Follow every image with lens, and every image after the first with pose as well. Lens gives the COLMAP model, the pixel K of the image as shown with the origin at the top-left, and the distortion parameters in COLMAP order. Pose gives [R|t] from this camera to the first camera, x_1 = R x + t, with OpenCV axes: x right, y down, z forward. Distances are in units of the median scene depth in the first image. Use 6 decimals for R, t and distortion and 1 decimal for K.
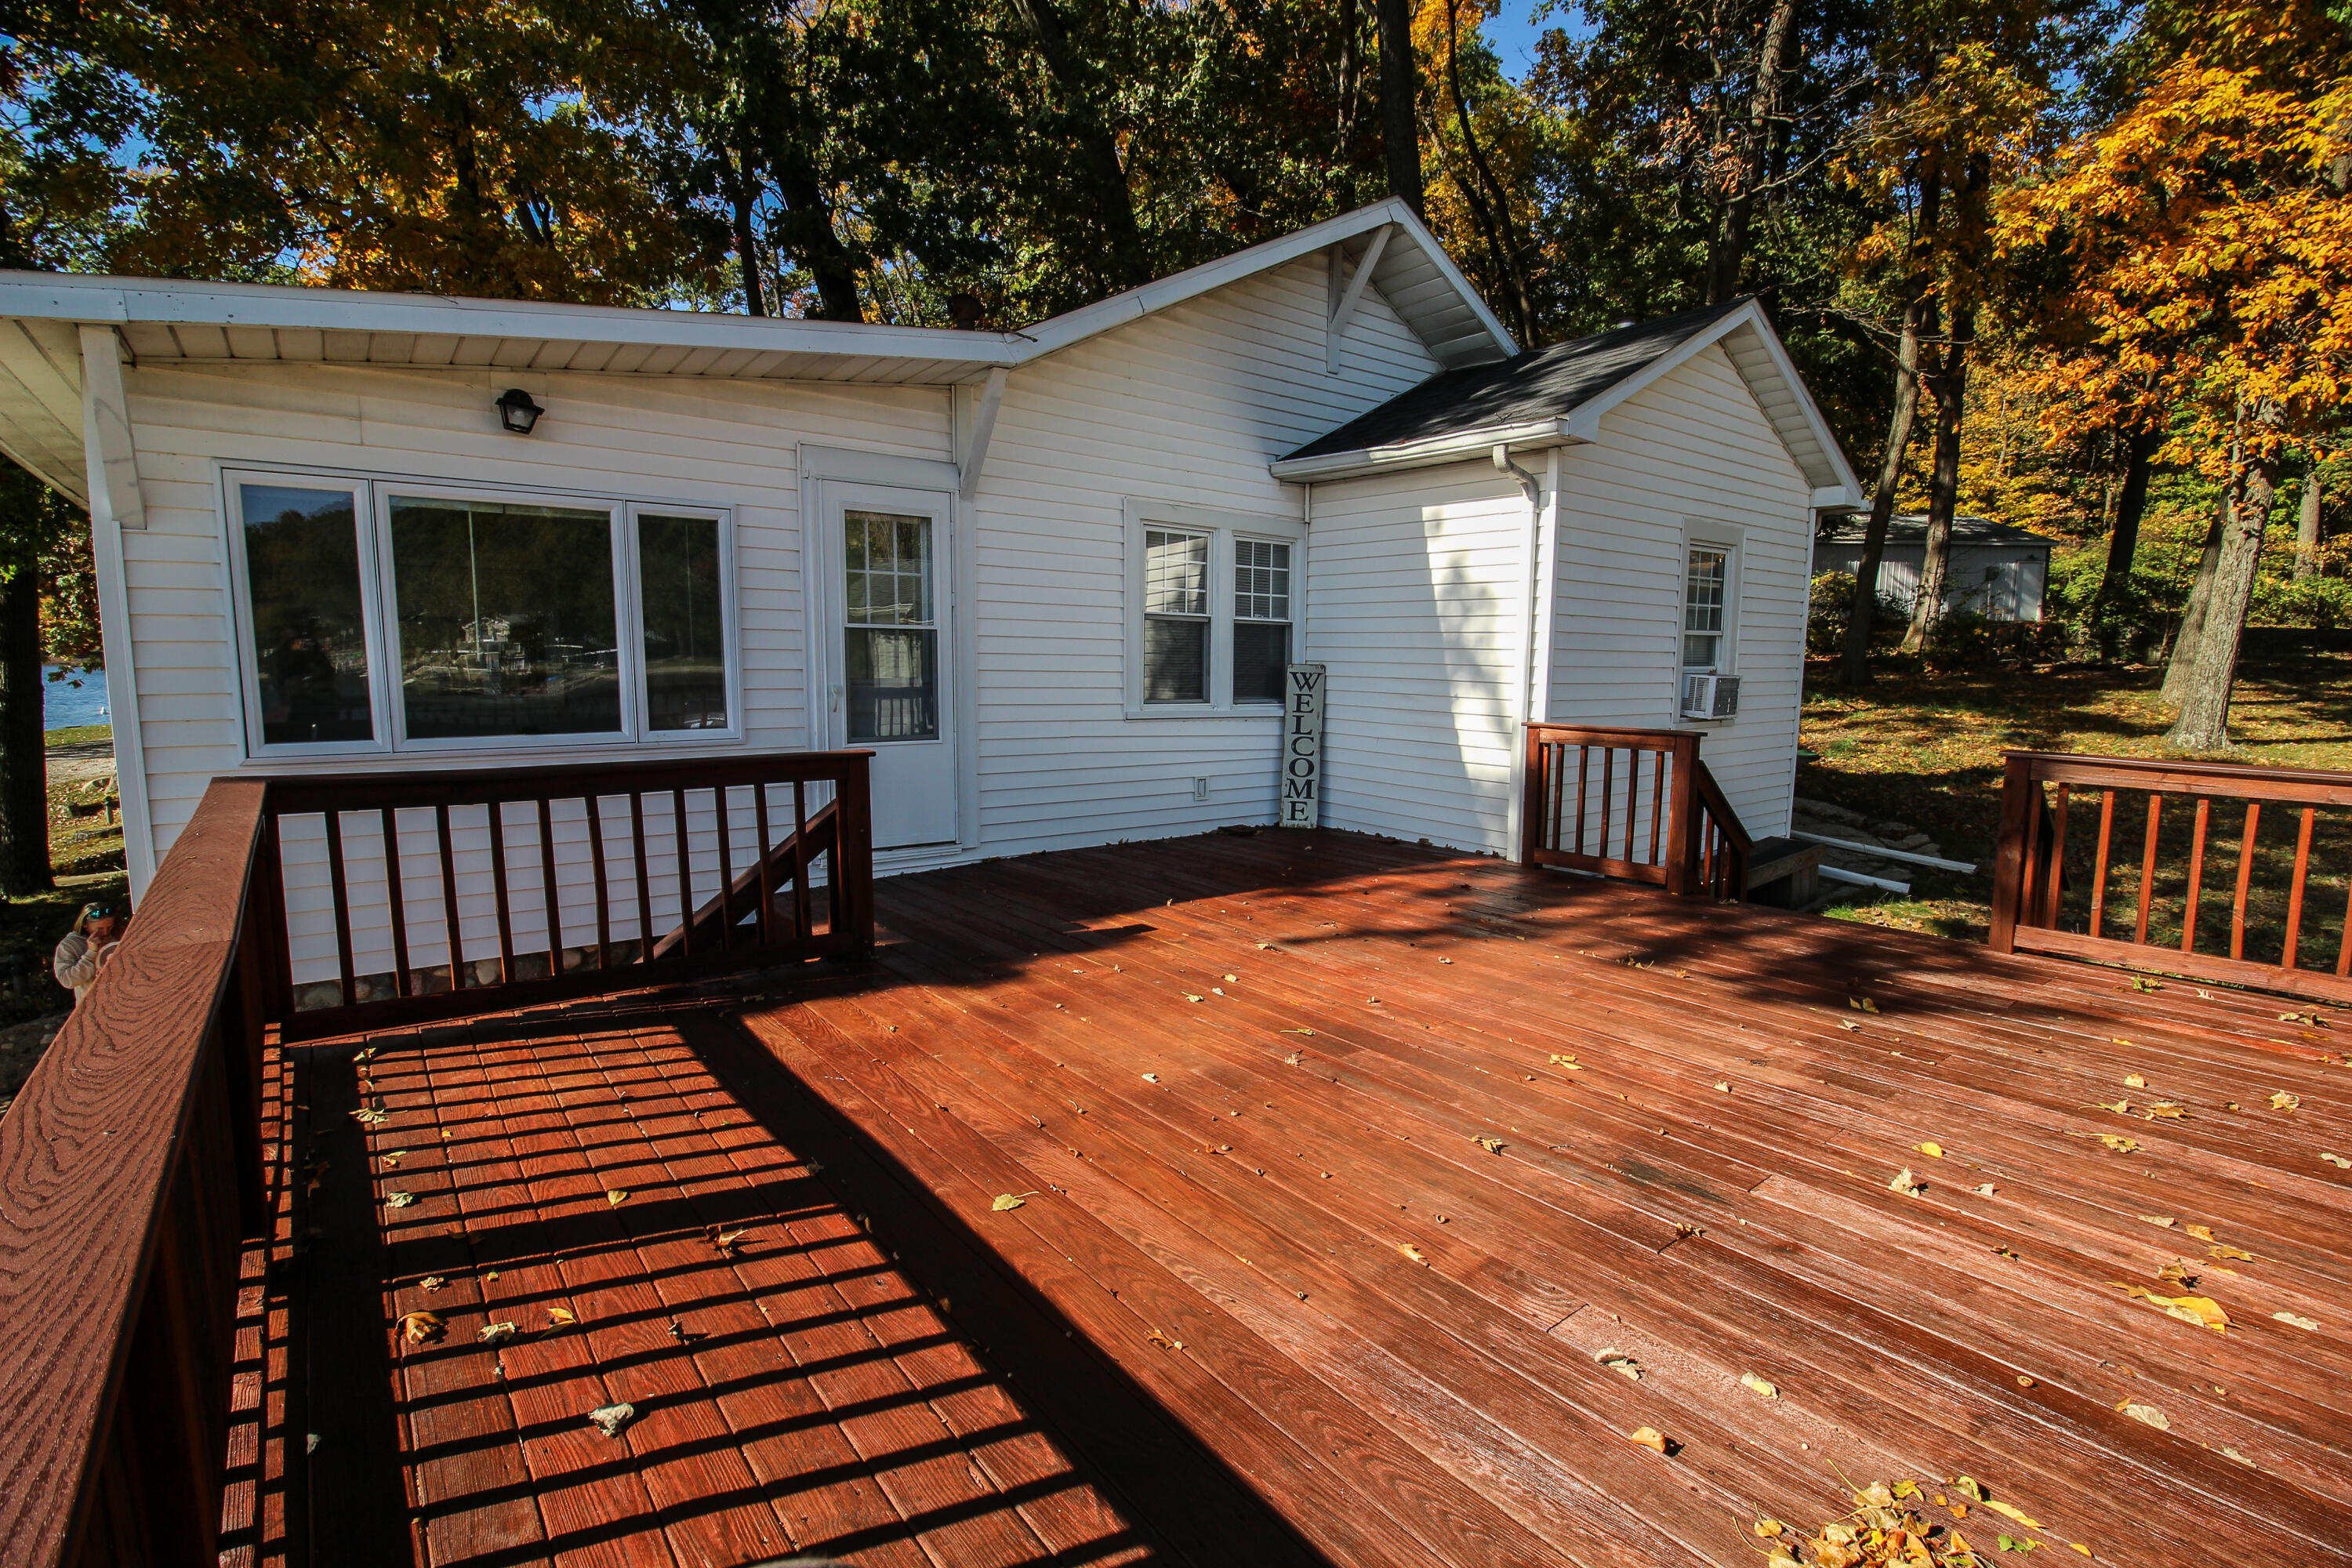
lens RADIAL K [[1061.4, 0, 1184.1], [0, 1061.4, 786.8], [0, 0, 1]] dist [0.040382, -0.028036]
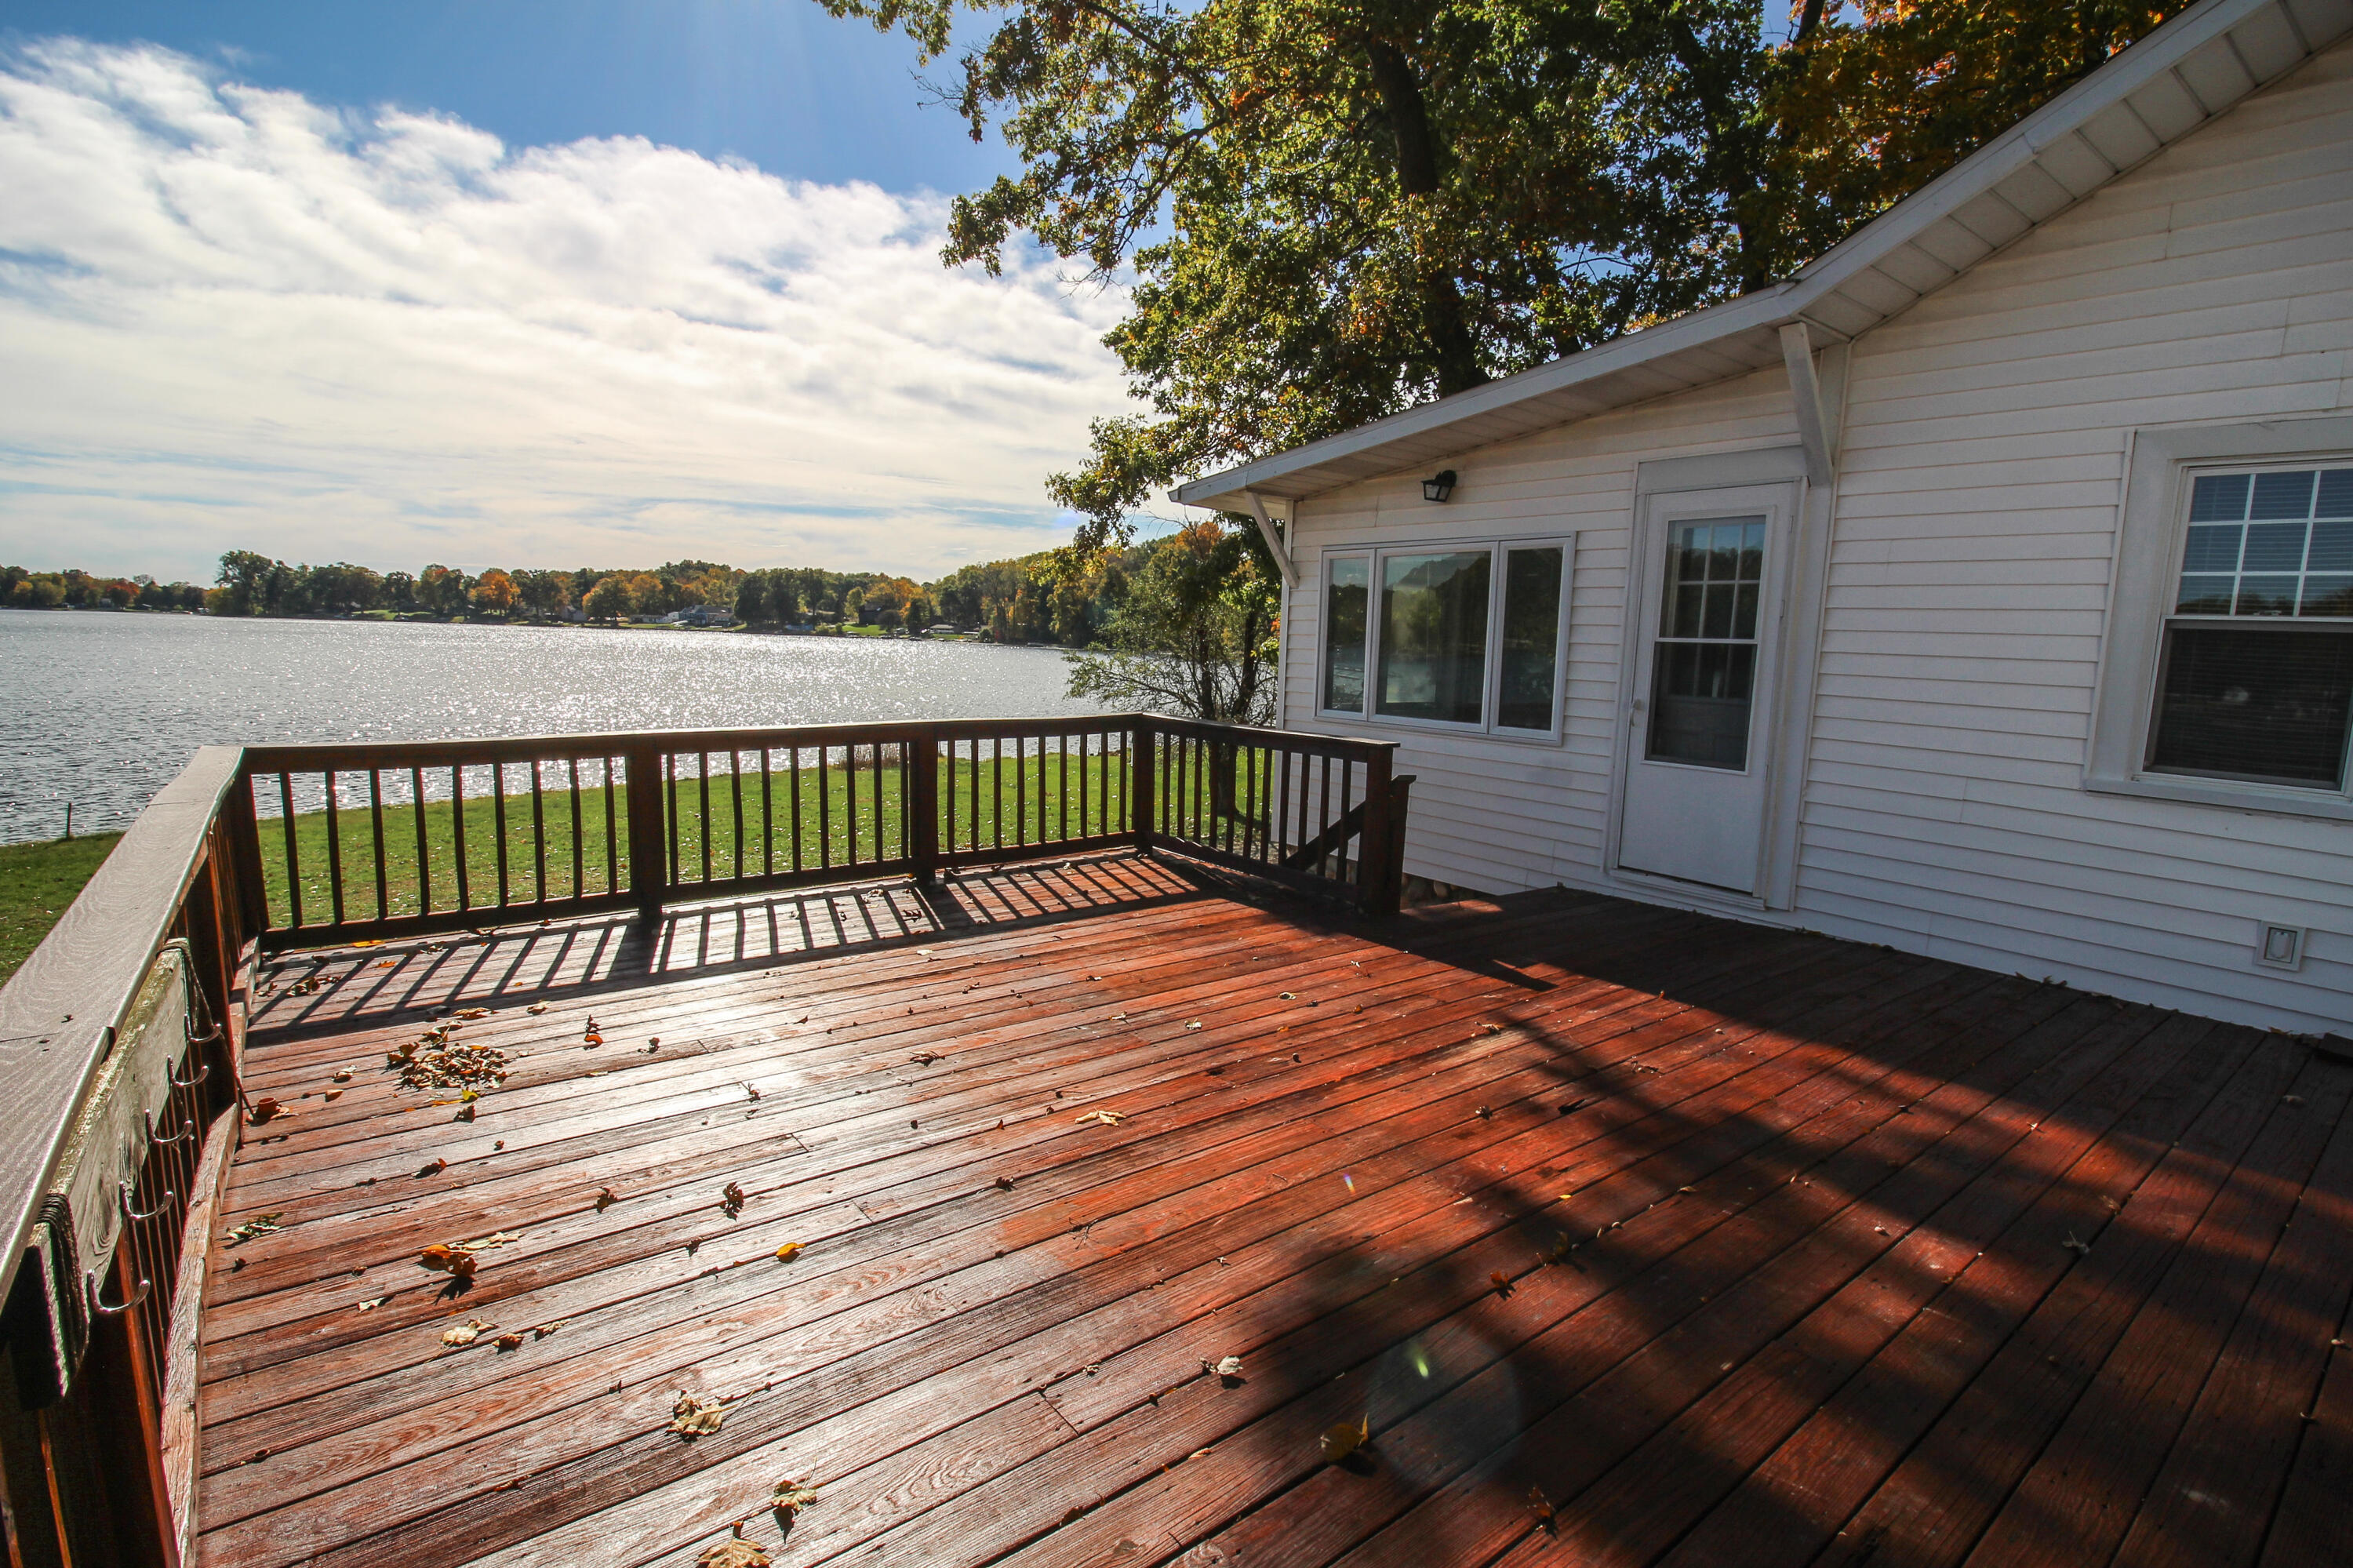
lens RADIAL K [[1092.8, 0, 1157.4], [0, 1092.8, 786.0], [0, 0, 1]] dist [-0.001190, -0.010062]
pose [[0.000963, 0.126499, -0.991966, 0.675486], [-0.151111, 0.980594, 0.124902, -0.074395], [0.988516, 0.149777, 0.020059, 0.533247]]
